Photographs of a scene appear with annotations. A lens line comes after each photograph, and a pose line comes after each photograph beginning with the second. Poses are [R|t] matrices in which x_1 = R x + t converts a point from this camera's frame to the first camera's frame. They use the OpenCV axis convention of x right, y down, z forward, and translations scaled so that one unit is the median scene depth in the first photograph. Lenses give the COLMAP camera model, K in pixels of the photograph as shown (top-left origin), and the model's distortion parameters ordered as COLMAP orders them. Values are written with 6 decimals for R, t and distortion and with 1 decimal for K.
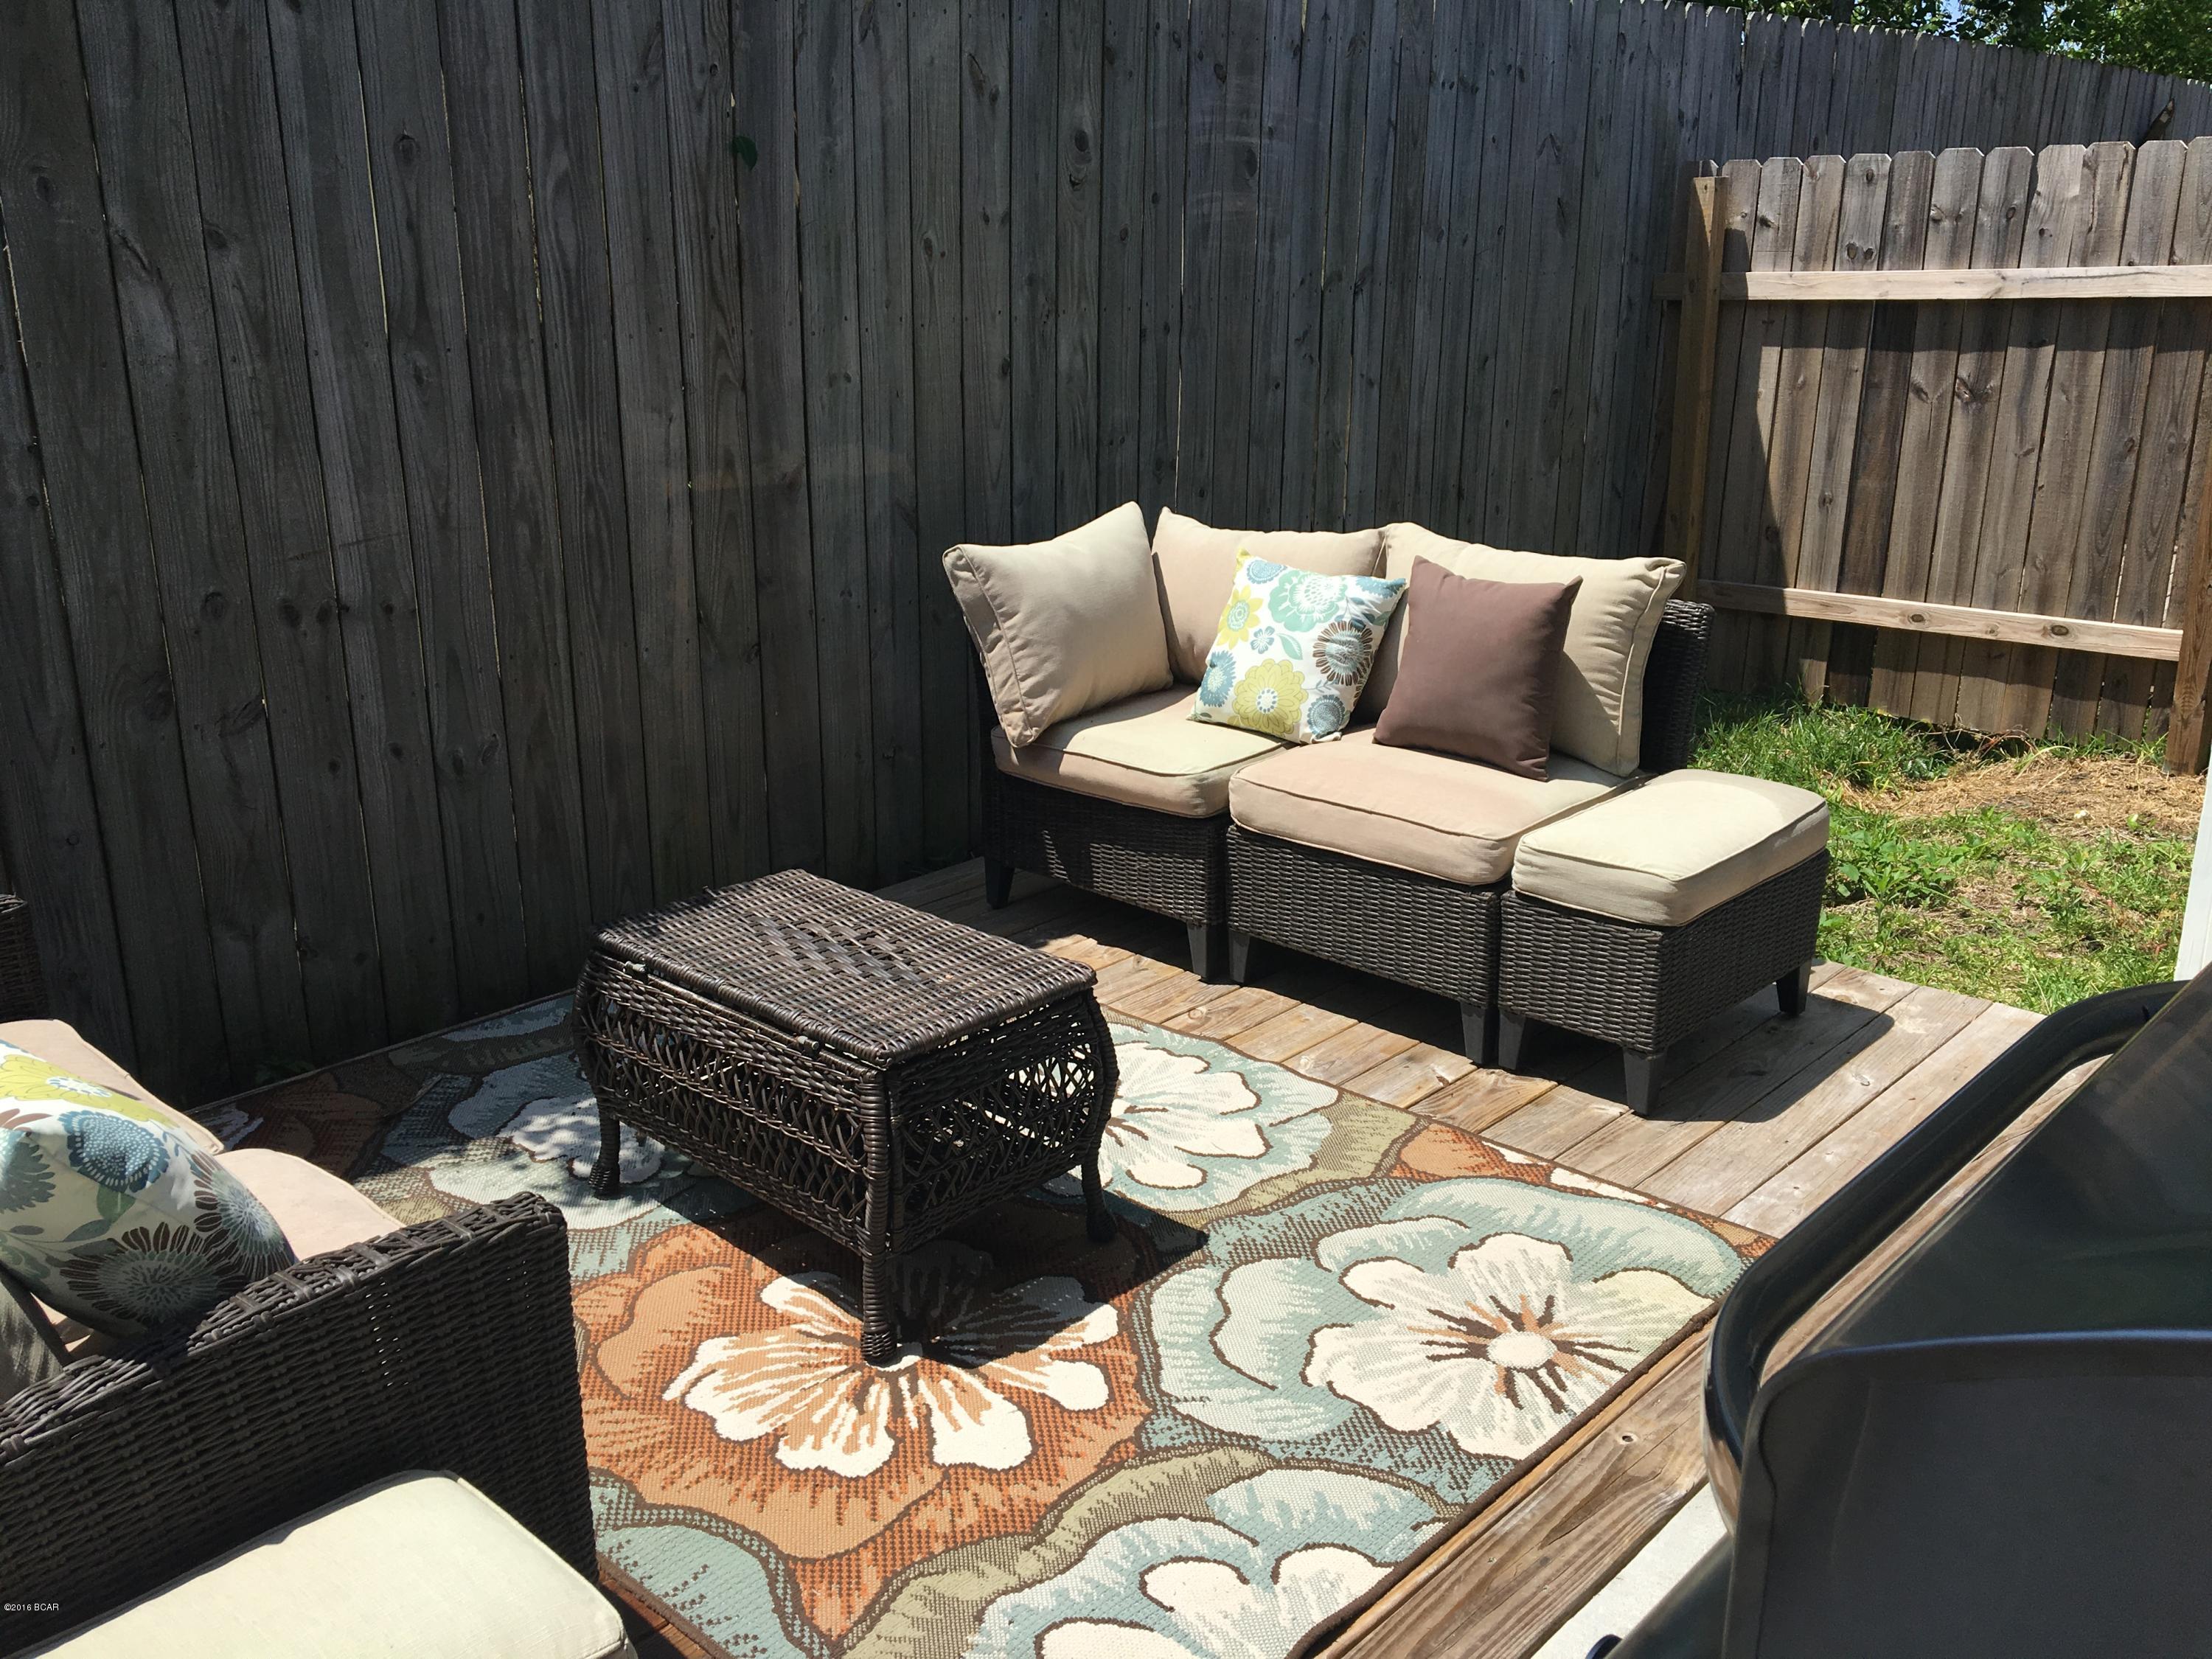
lens RADIAL K [[1862.6, 0, 1104.1], [0, 1862.6, 828.6], [0, 0, 1]] dist [0.005890, 0.001377]
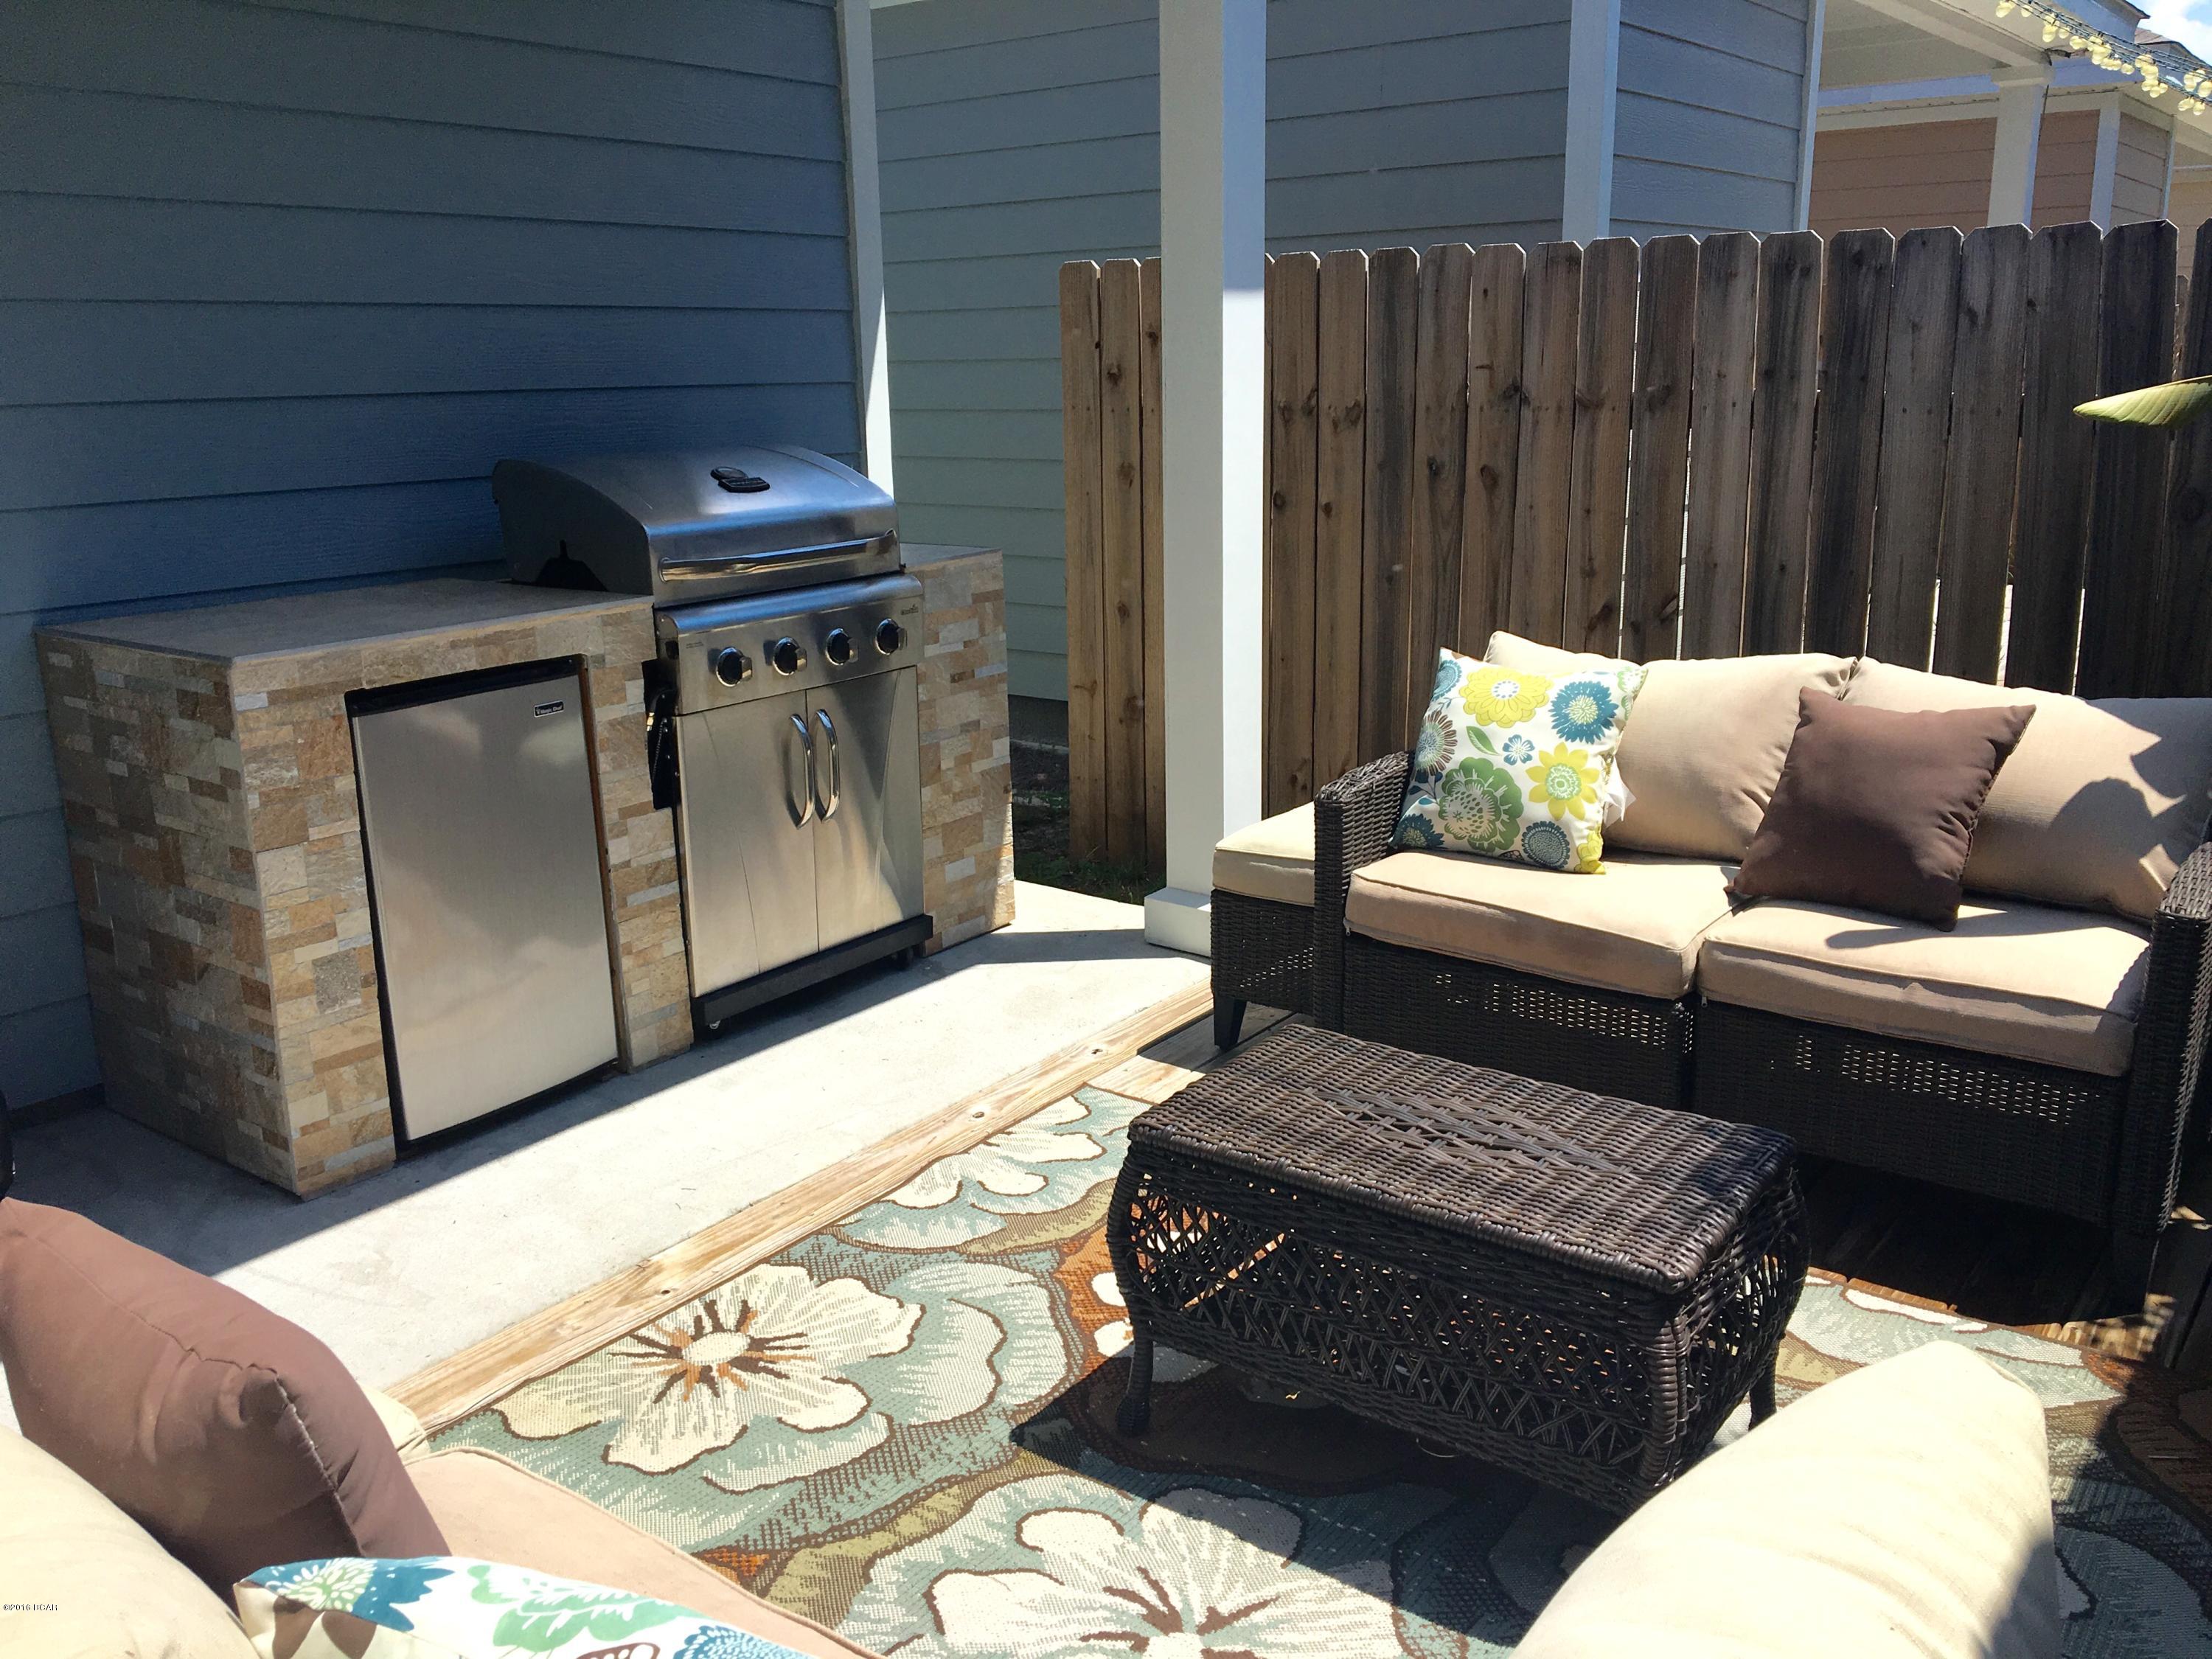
lens RADIAL K [[1862.6, 0, 1104.0], [0, 1862.6, 827.9], [0, 0, 1]] dist [0.005890, 0.001377]
pose [[-0.992592, 0.061885, -0.104551, 0.093814], [-0.001502, 0.854232, 0.519890, -0.519898], [0.121484, 0.516196, -0.847811, 1.738012]]
